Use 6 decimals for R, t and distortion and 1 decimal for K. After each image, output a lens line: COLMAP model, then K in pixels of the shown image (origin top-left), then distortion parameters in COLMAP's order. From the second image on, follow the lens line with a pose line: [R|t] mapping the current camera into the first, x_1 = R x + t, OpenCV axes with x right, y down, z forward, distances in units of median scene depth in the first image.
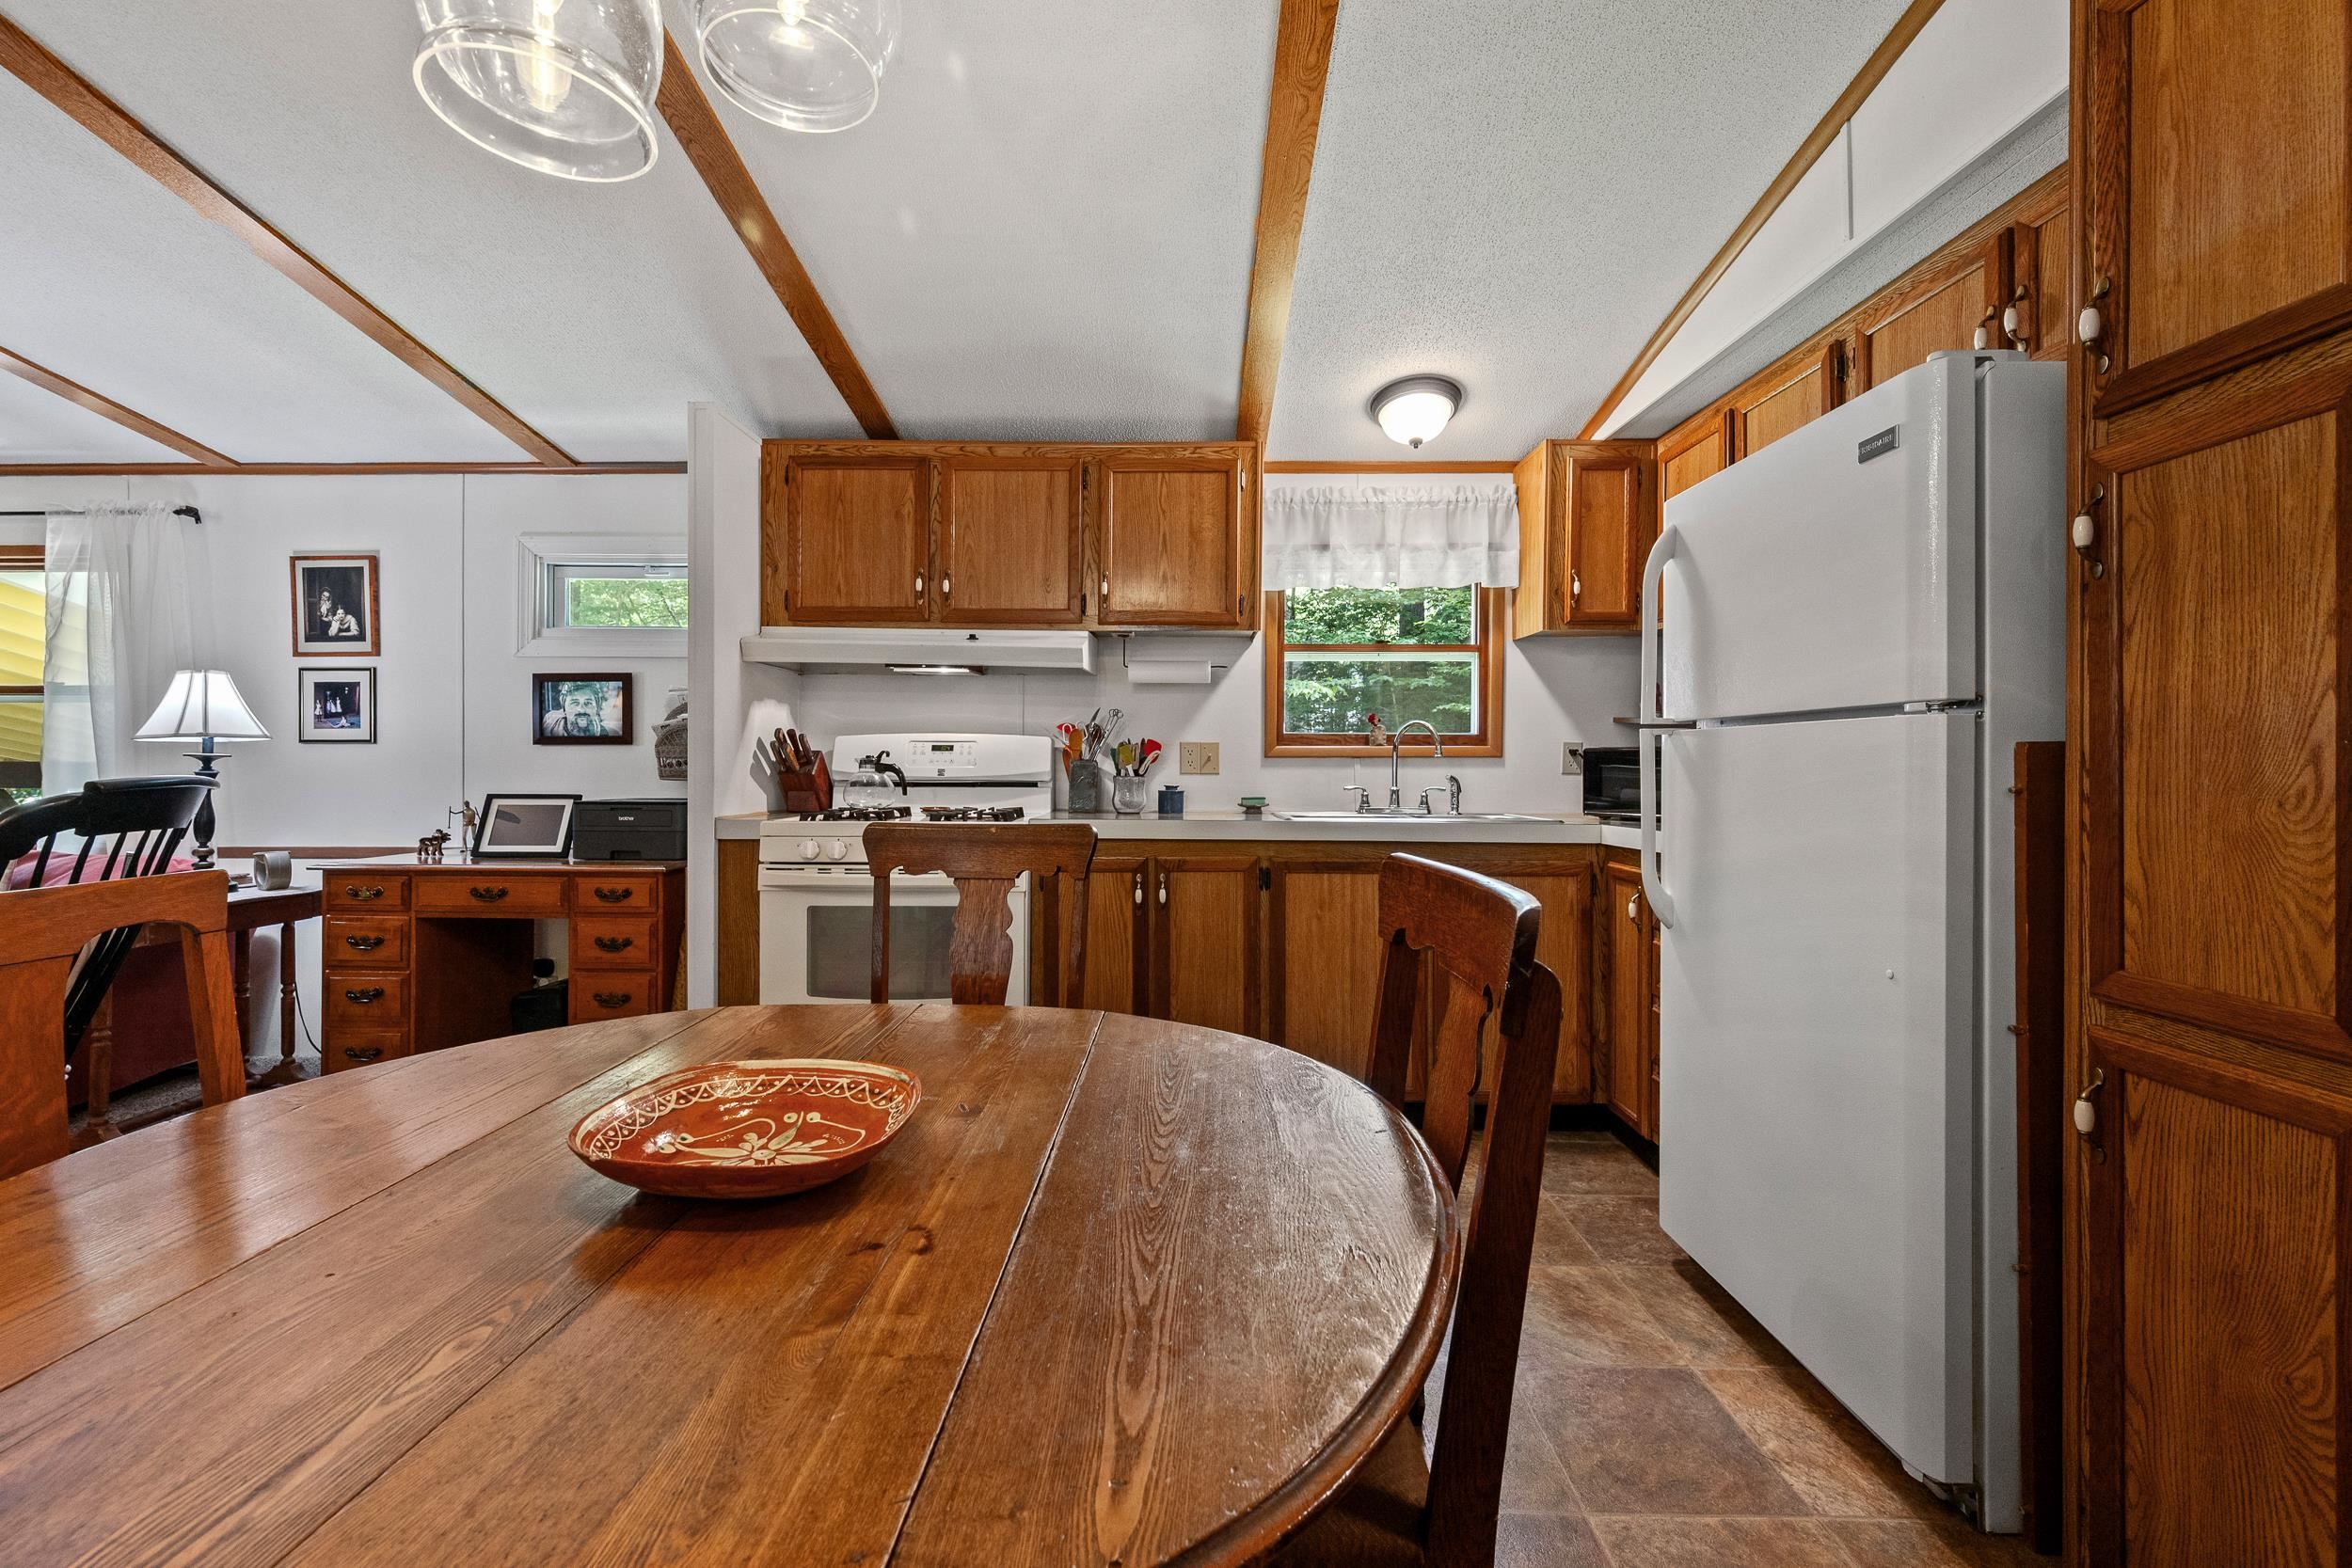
lens RADIAL K [[948.2, 0, 1183.2], [0, 948.2, 759.4], [0, 0, 1]] dist [-0.000724, -0.000318]
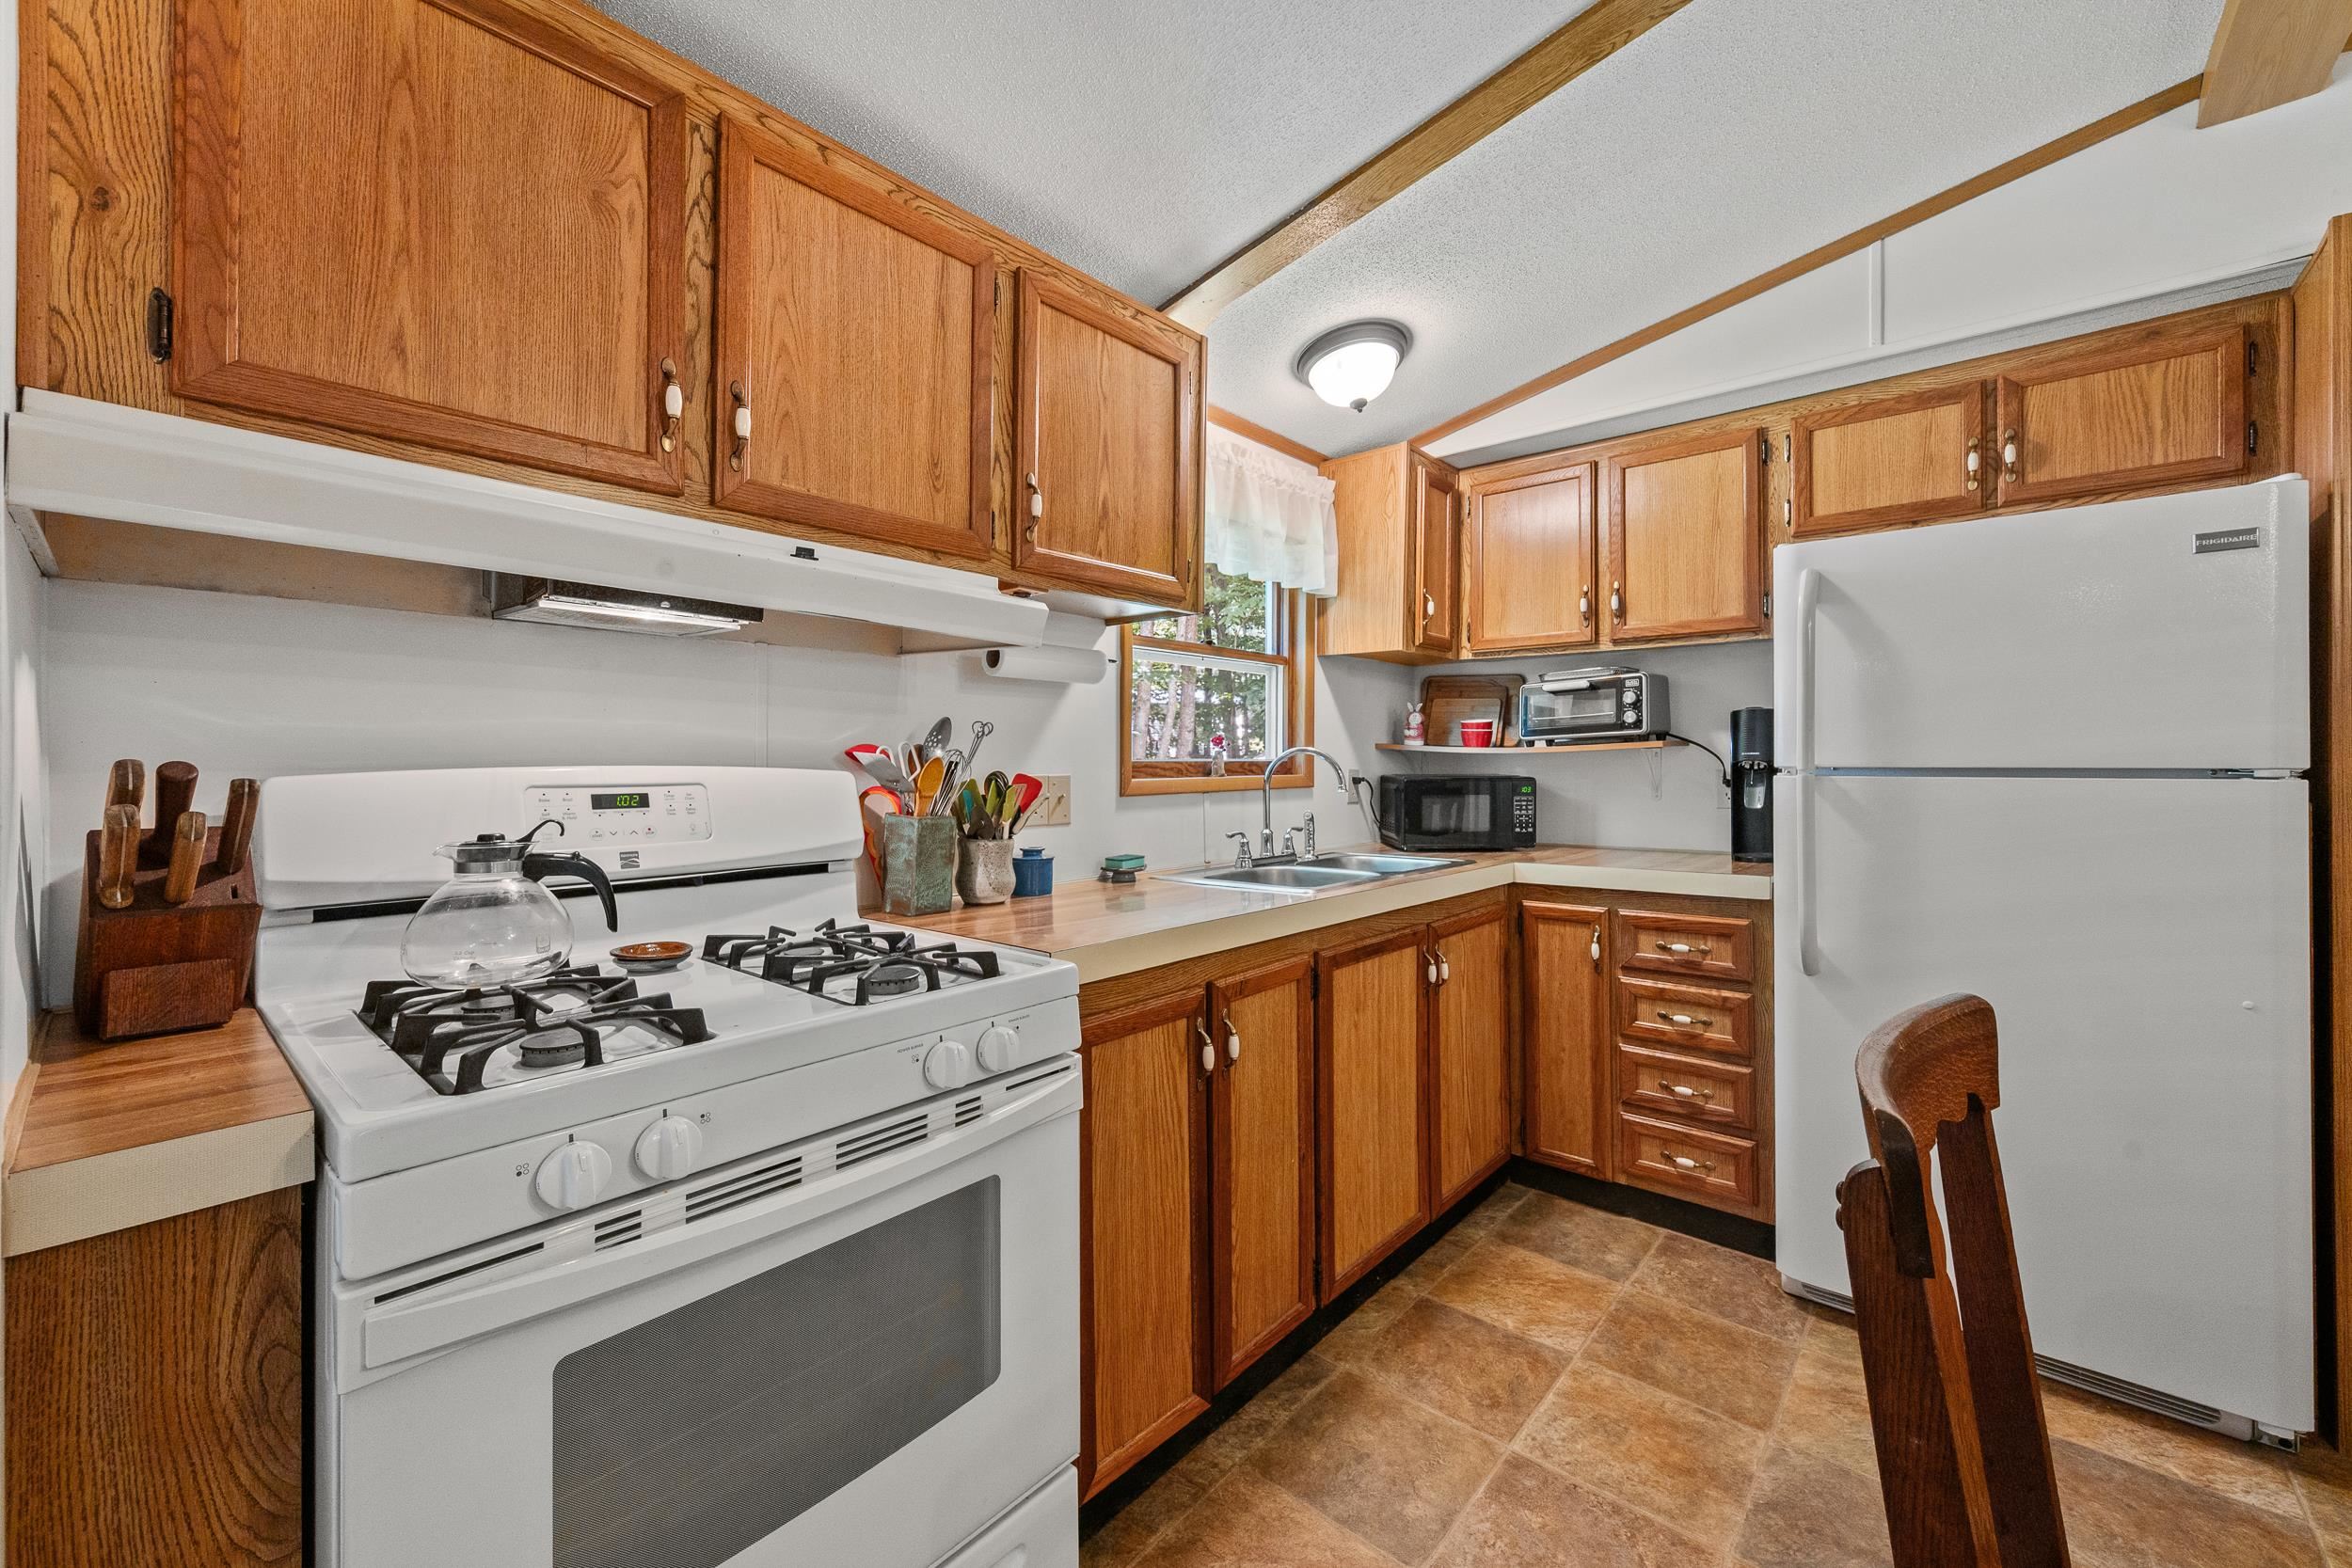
lens RADIAL K [[929.2, 0, 1194.8], [0, 929.2, 754.2], [0, 0, 1]] dist [0.000133, -0.000026]
pose [[0.647617, 0.001622, 0.761965, -0.429053], [-0.000203, 0.999998, -0.001956, -0.034230], [-0.761966, 0.001112, 0.647616, 0.571230]]
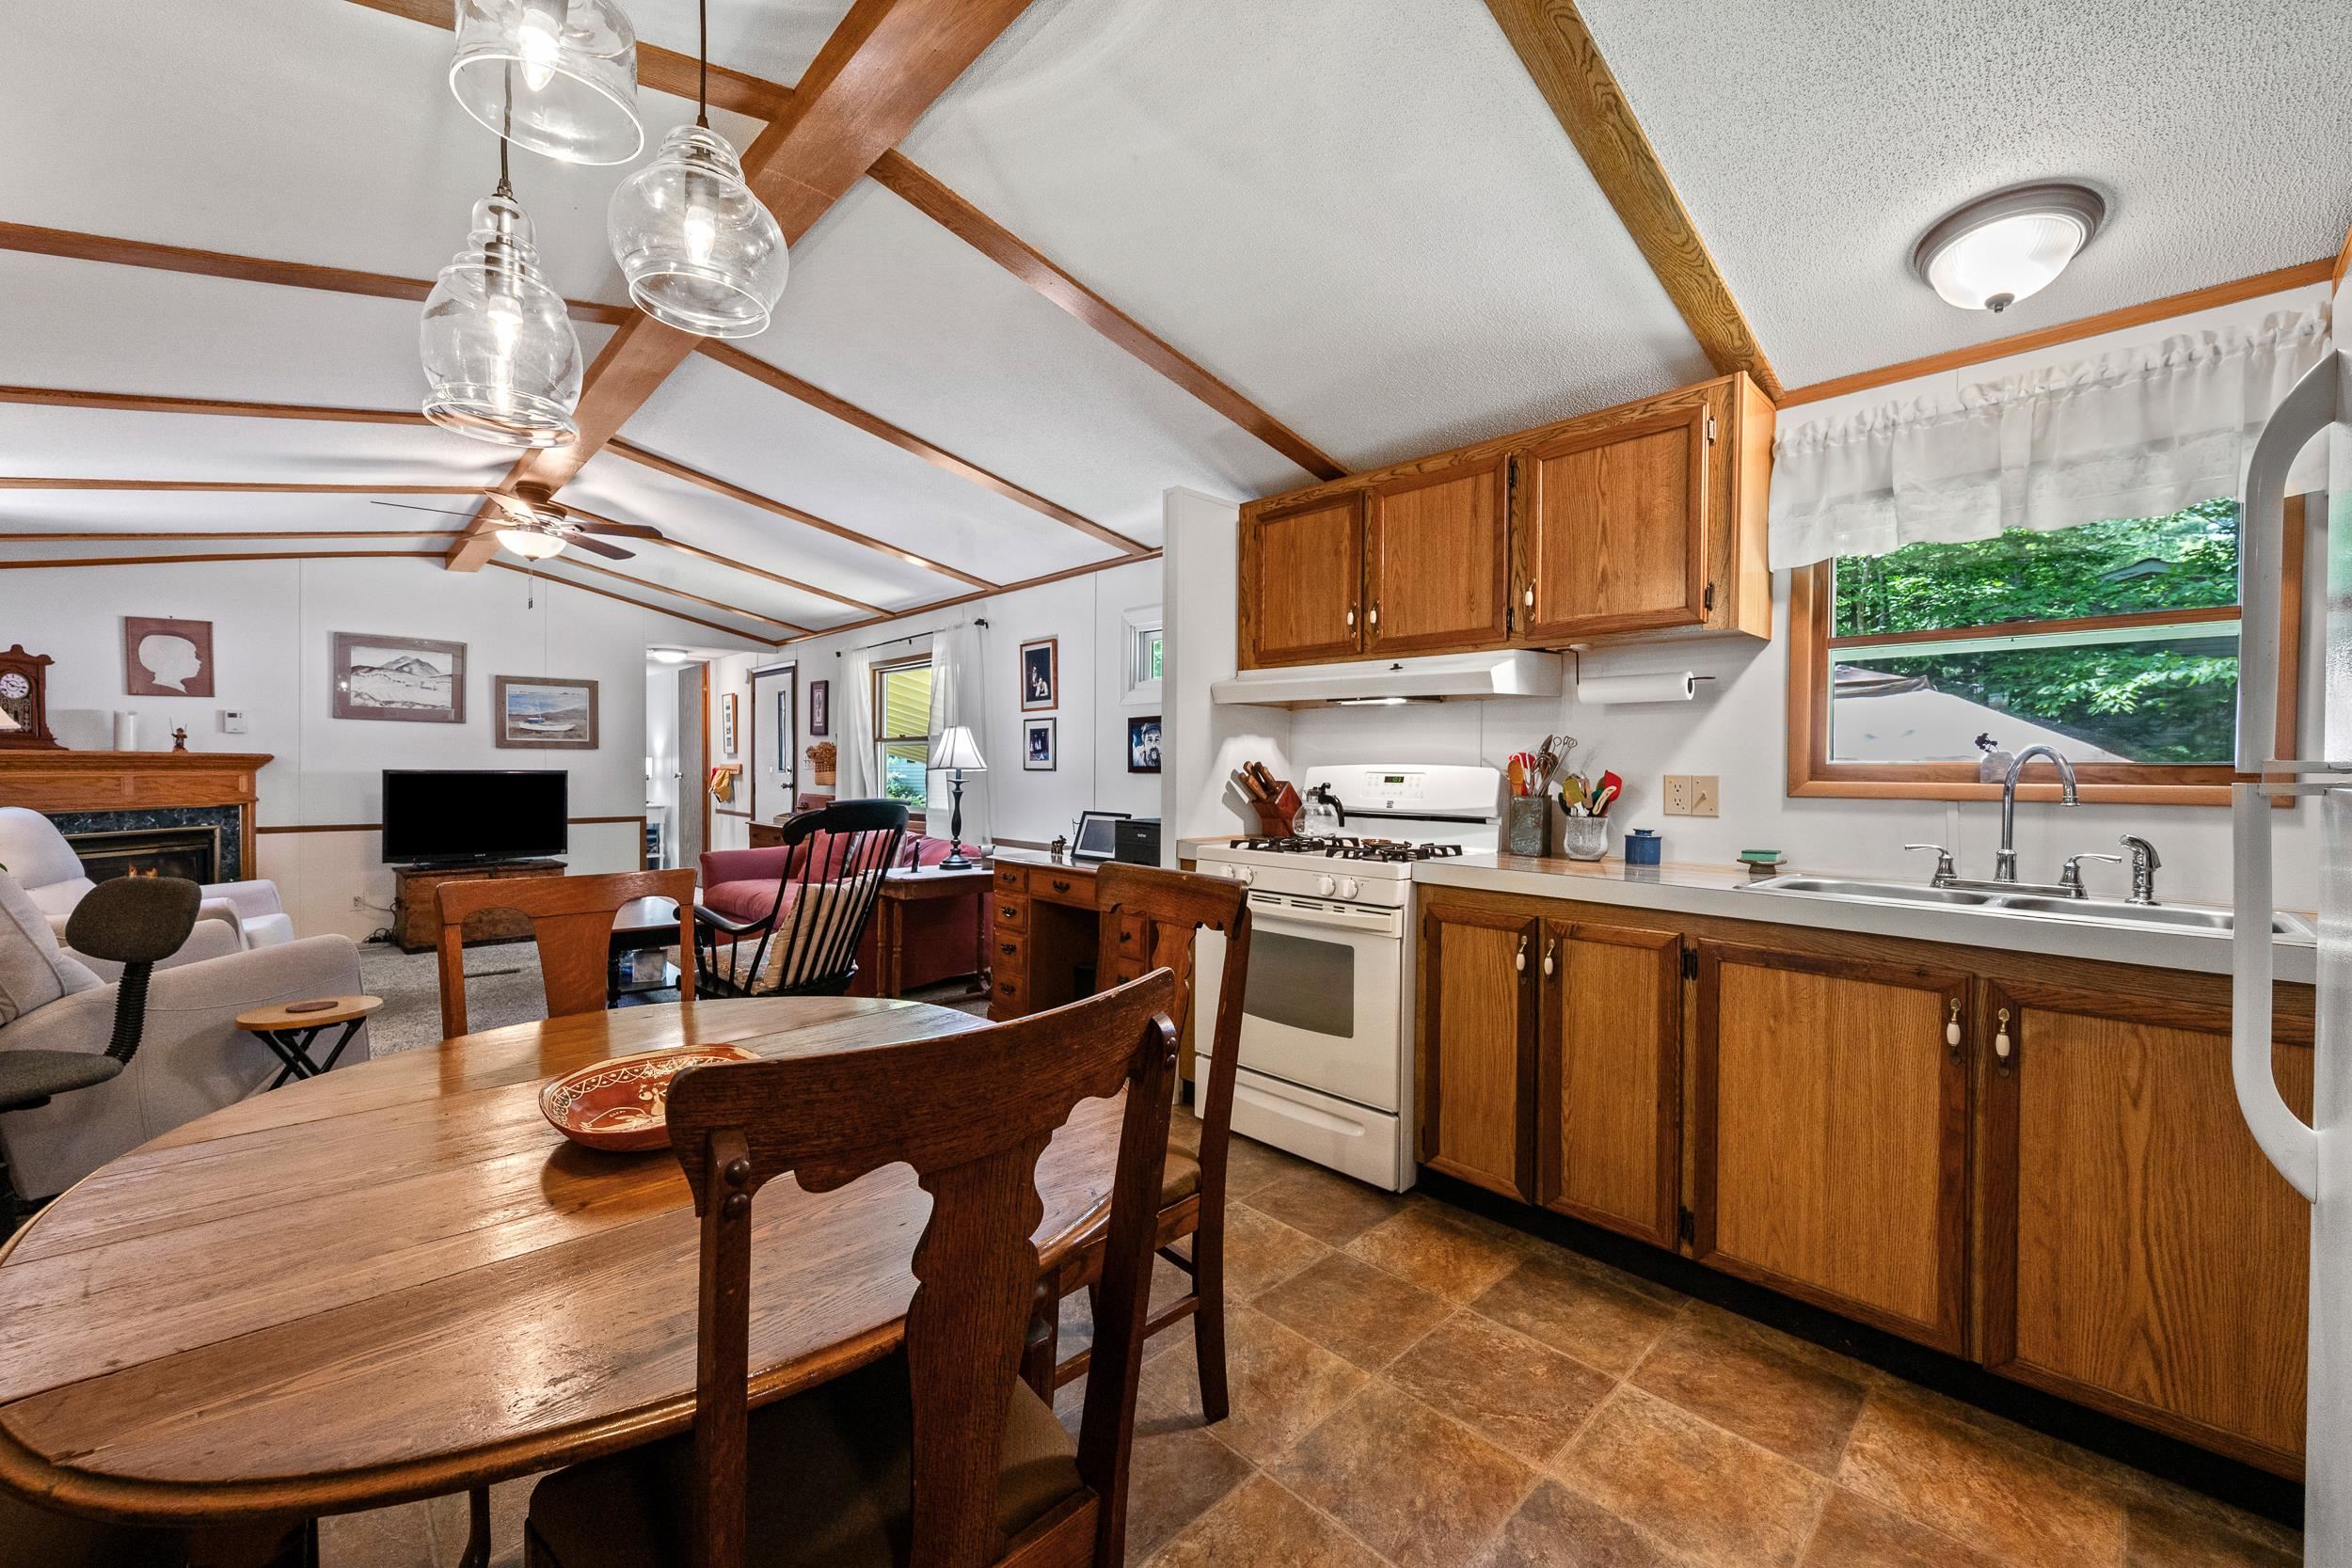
lens RADIAL K [[929.4, 0, 1171.7], [0, 929.4, 774.4], [0, 0, 1]] dist [-0.001284, -0.000304]
pose [[0.692997, 0.008021, -0.720896, 0.297935], [-0.003482, 0.999964, 0.007779, -0.025712], [0.720933, -0.002881, 0.692999, 0.177159]]
